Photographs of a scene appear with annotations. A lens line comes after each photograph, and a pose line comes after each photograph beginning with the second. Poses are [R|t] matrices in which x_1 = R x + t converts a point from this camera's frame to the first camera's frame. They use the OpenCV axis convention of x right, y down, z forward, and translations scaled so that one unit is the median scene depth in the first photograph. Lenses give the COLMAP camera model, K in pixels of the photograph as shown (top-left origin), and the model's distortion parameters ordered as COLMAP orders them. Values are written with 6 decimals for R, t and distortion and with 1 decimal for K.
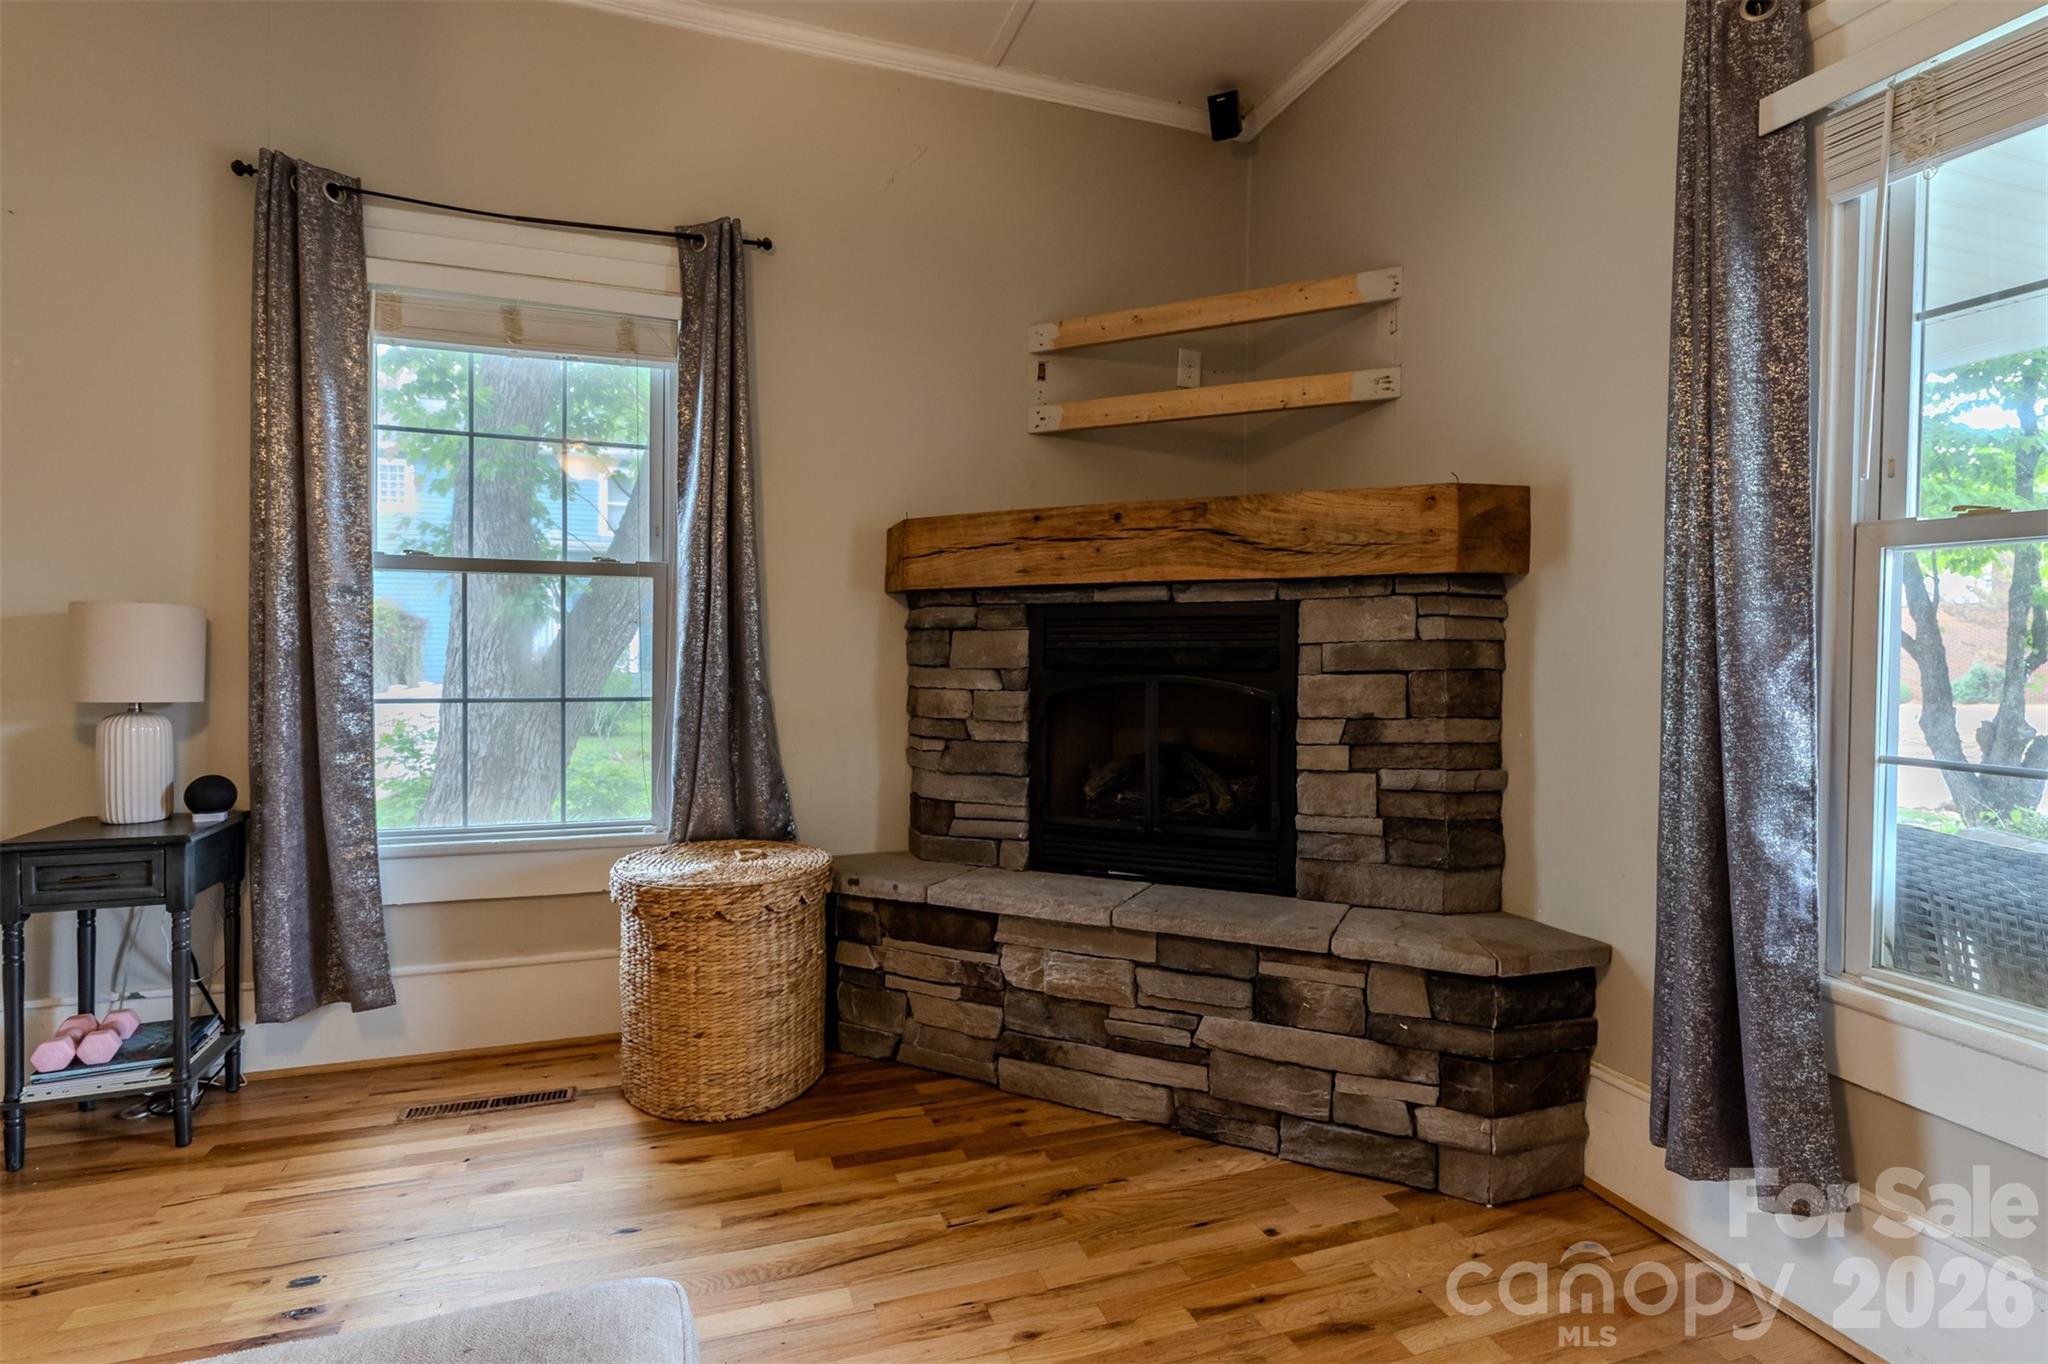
lens RADIAL K [[993.7, 0, 1030.6], [0, 993.7, 670.2], [0, 0, 1]] dist [0.001539, -0.000350]
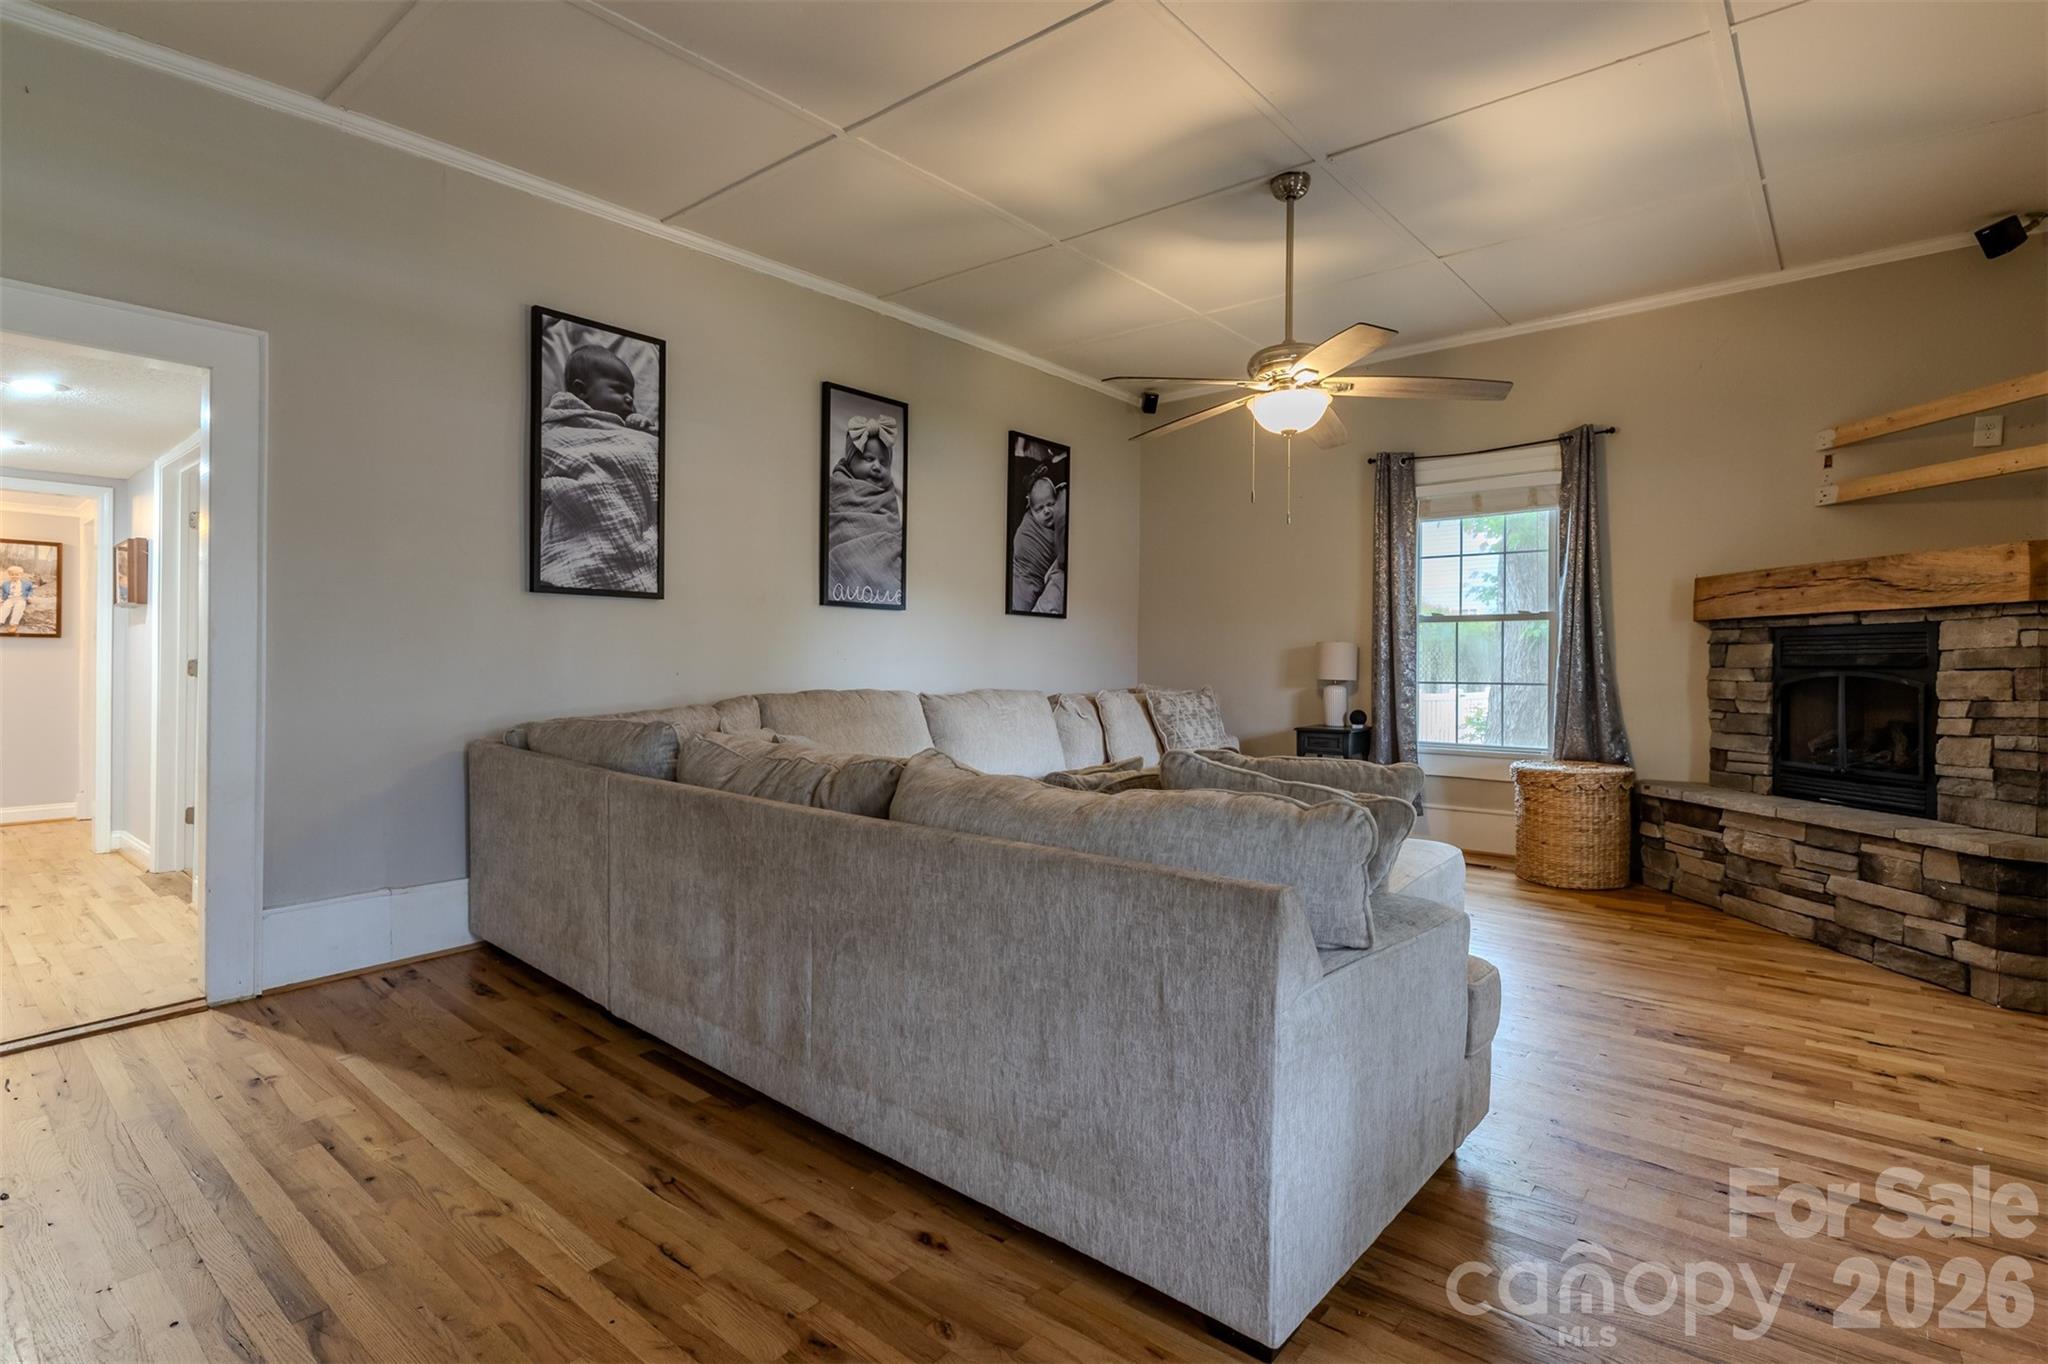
lens RADIAL K [[993.7, 0, 1030.6], [0, 993.7, 670.2], [0, 0, 1]] dist [0.001539, -0.000350]
pose [[0.512825, 0.001937, -0.858491, 0.858383], [-0.010342, 0.999939, -0.003922, 0.023387], [0.858431, 0.010890, 0.512814, -0.945980]]
